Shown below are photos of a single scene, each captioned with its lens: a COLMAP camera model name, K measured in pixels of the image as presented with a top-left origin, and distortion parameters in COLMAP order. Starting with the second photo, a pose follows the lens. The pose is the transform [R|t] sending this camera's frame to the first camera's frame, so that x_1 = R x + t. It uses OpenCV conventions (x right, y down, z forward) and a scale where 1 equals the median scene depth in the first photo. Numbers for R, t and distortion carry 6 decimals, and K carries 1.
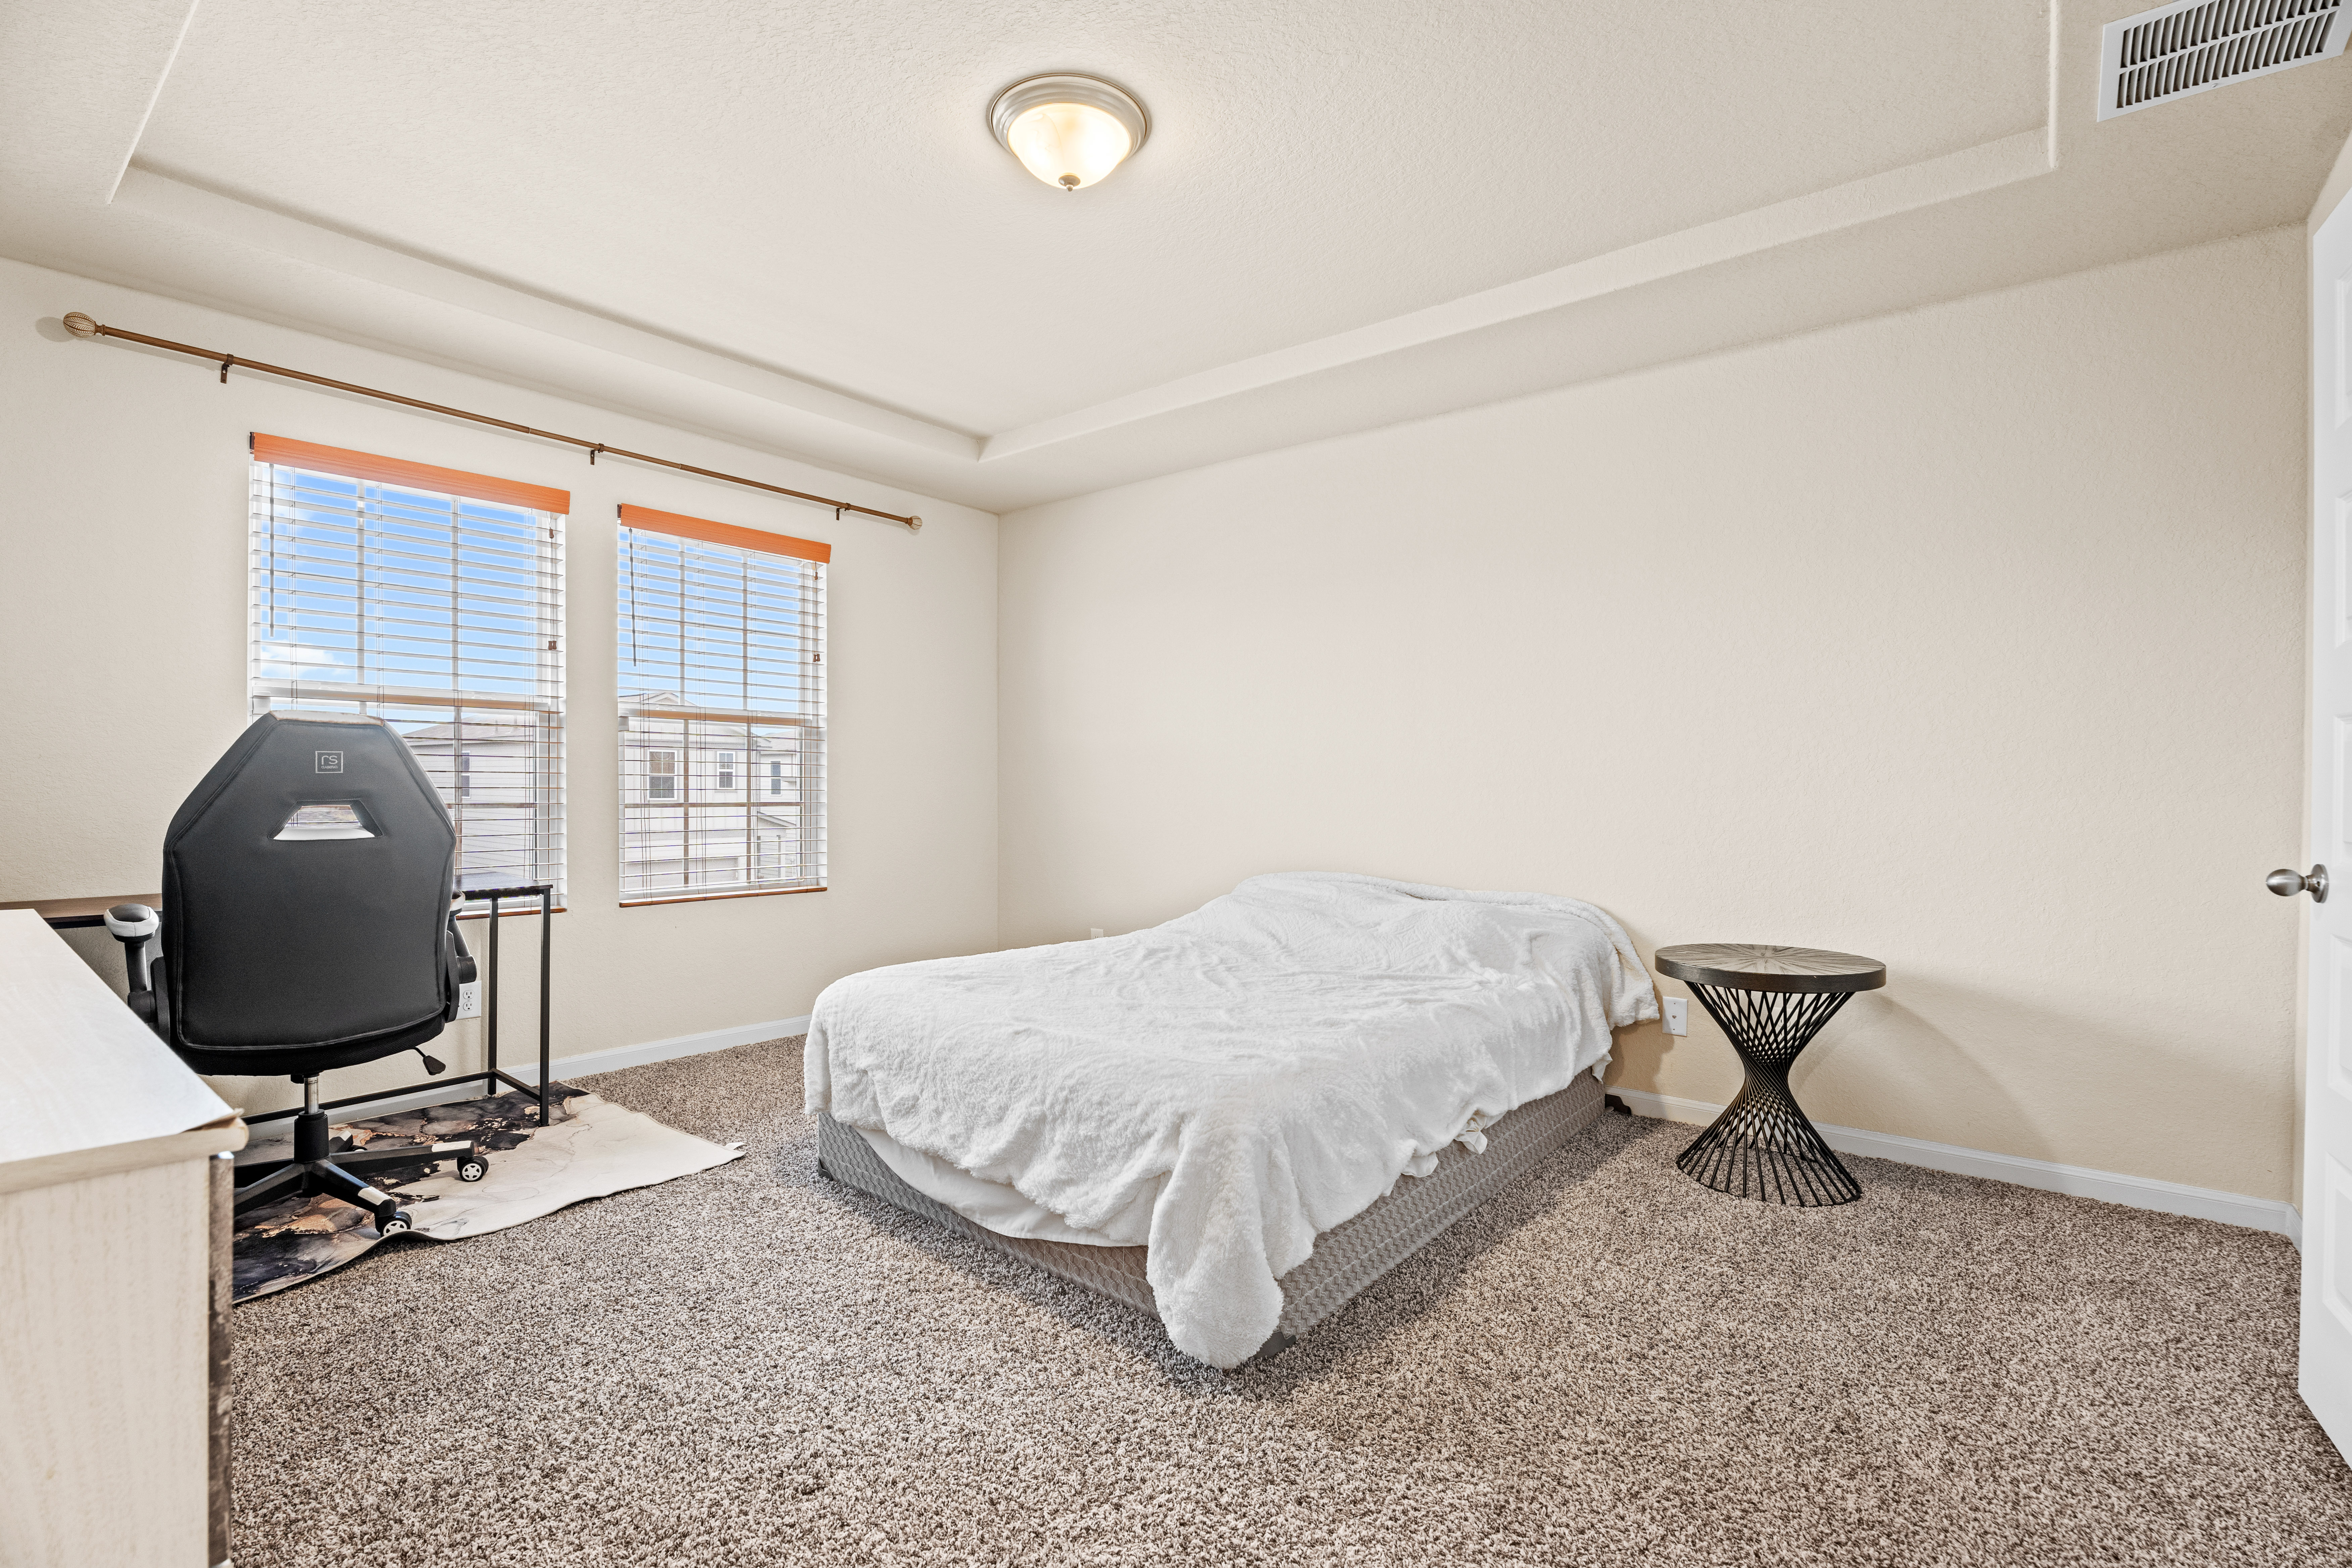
lens RADIAL K [[1069.1, 0, 1176.0], [0, 1069.1, 784.0], [0, 0, 1]] dist [-0.000980, -0.000179]
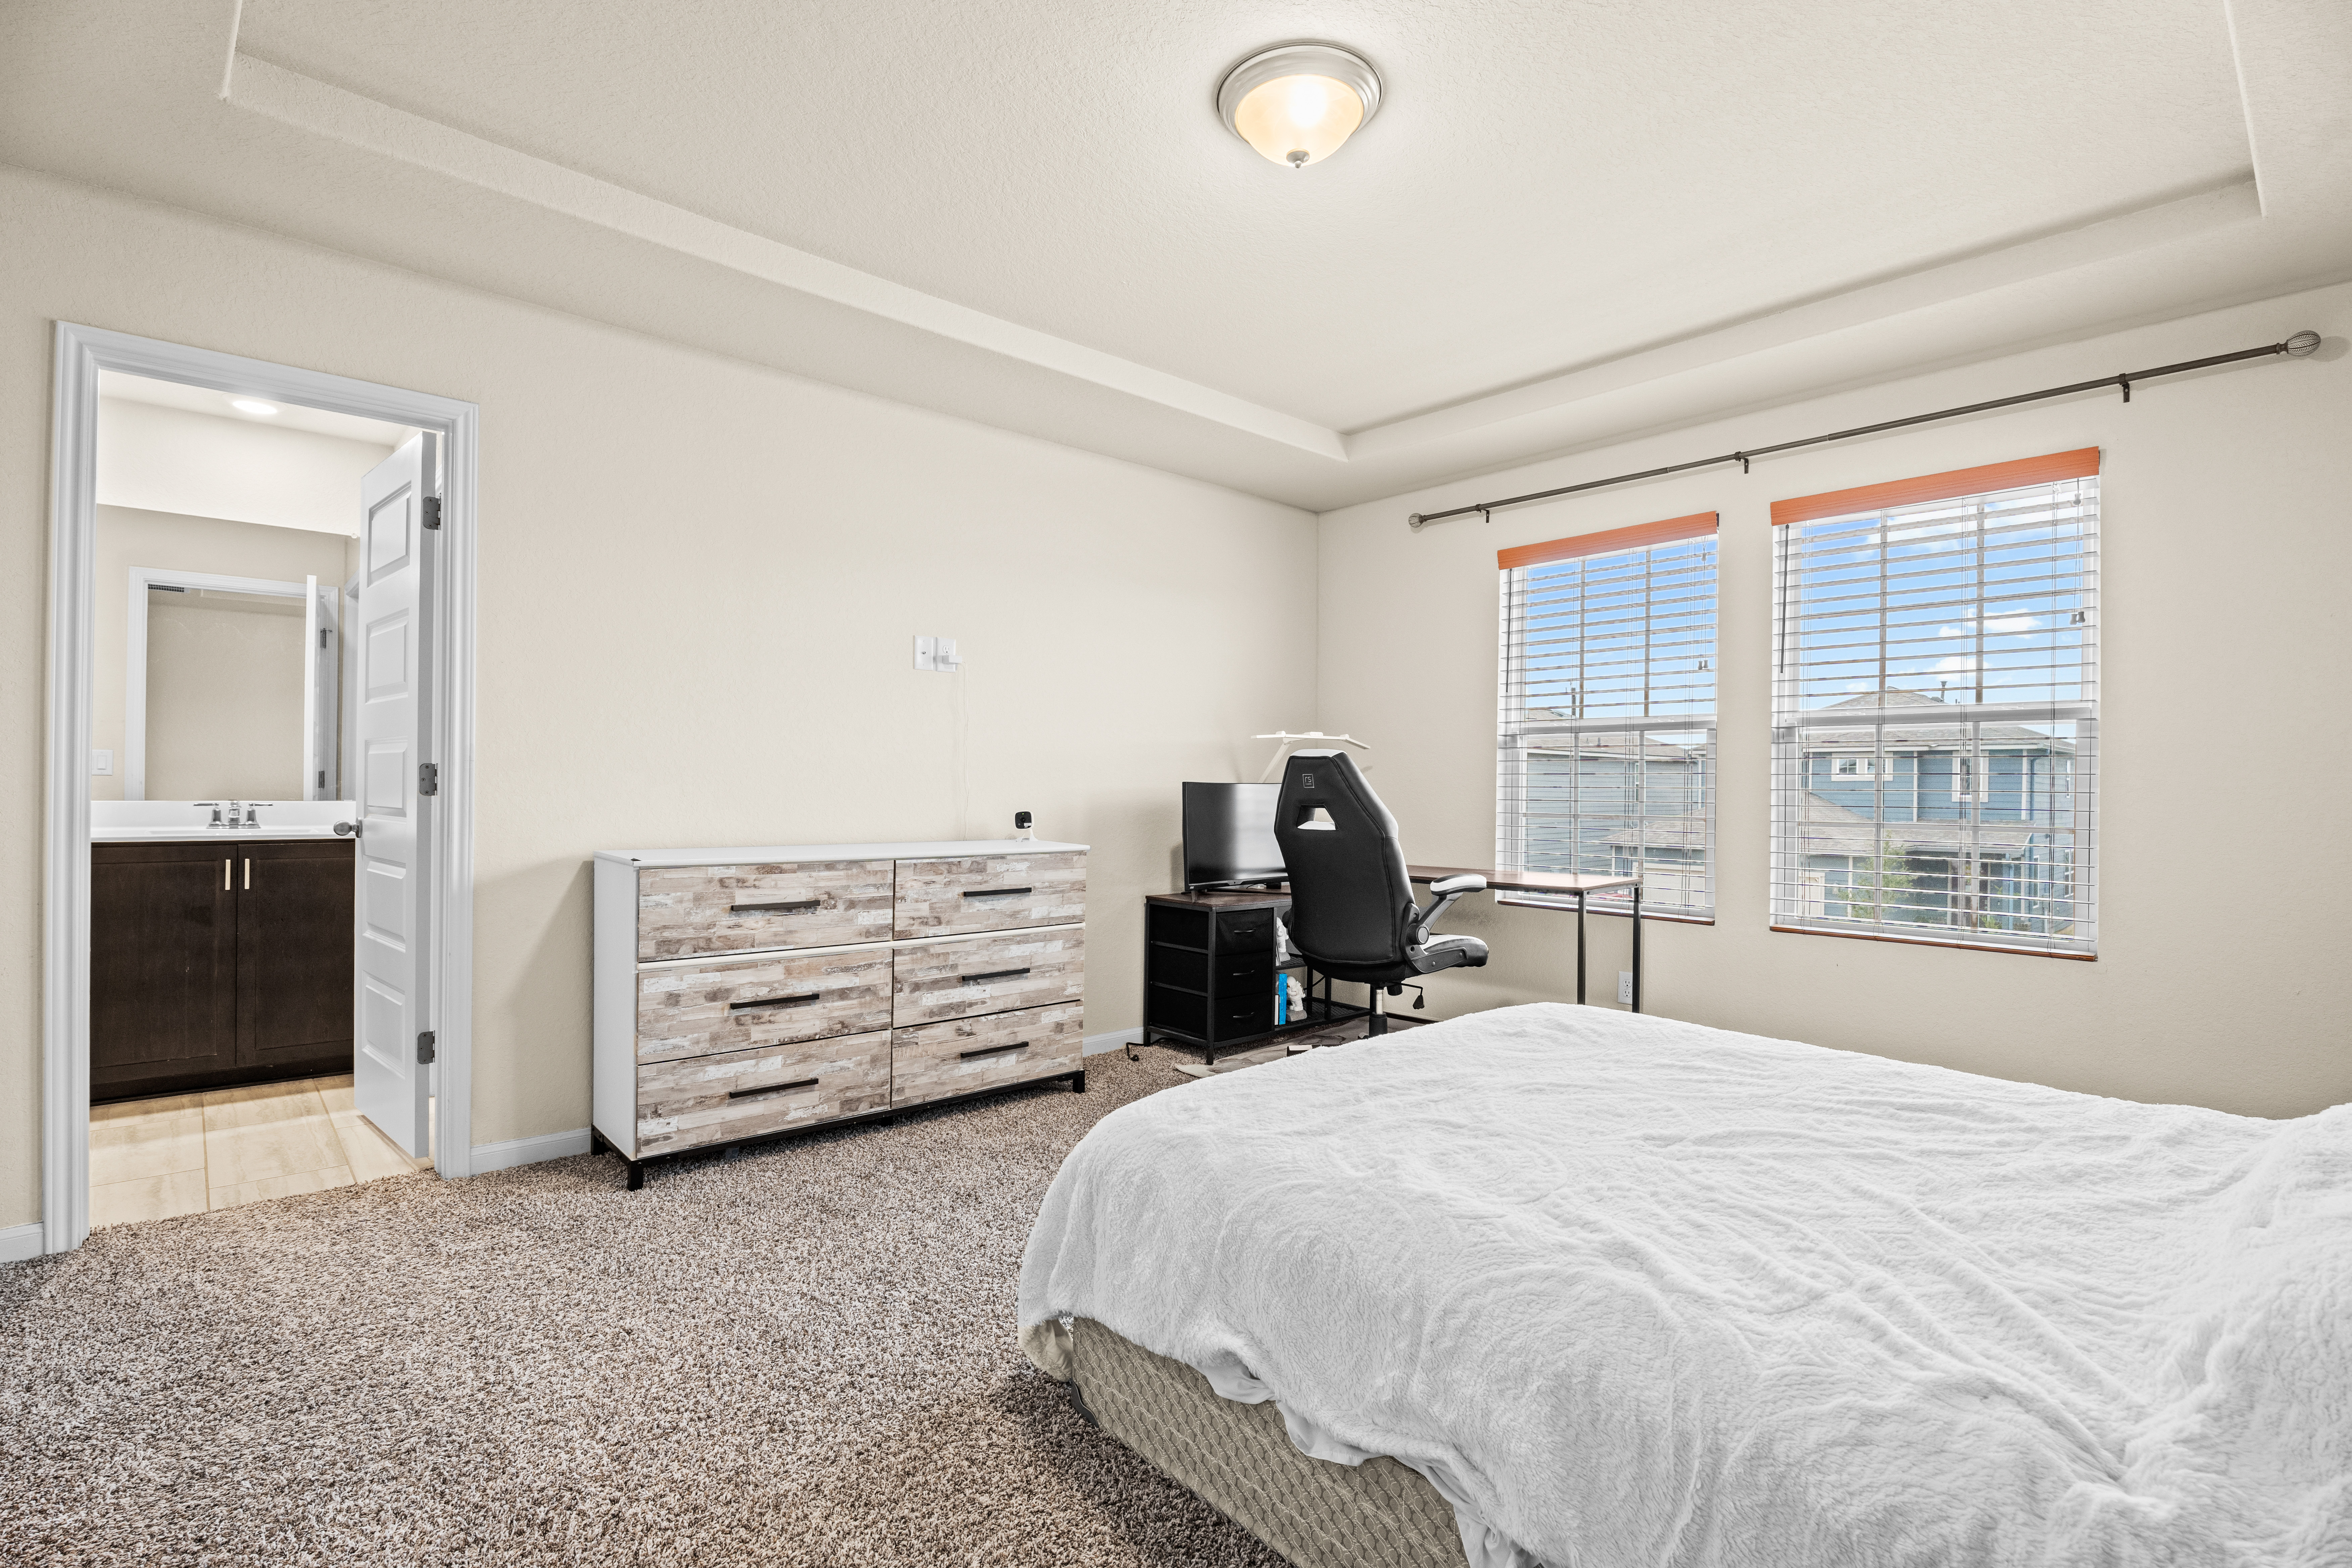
lens RADIAL K [[1104.4, 0, 1176.0], [0, 1104.4, 784.0], [0, 0, 1]] dist [0.001076, 0.000180]
pose [[-0.147229, -0.017189, -0.988953, 0.567346], [-0.013812, 0.999787, -0.015321, 0.008963], [0.989006, 0.011404, -0.147436, 0.685229]]
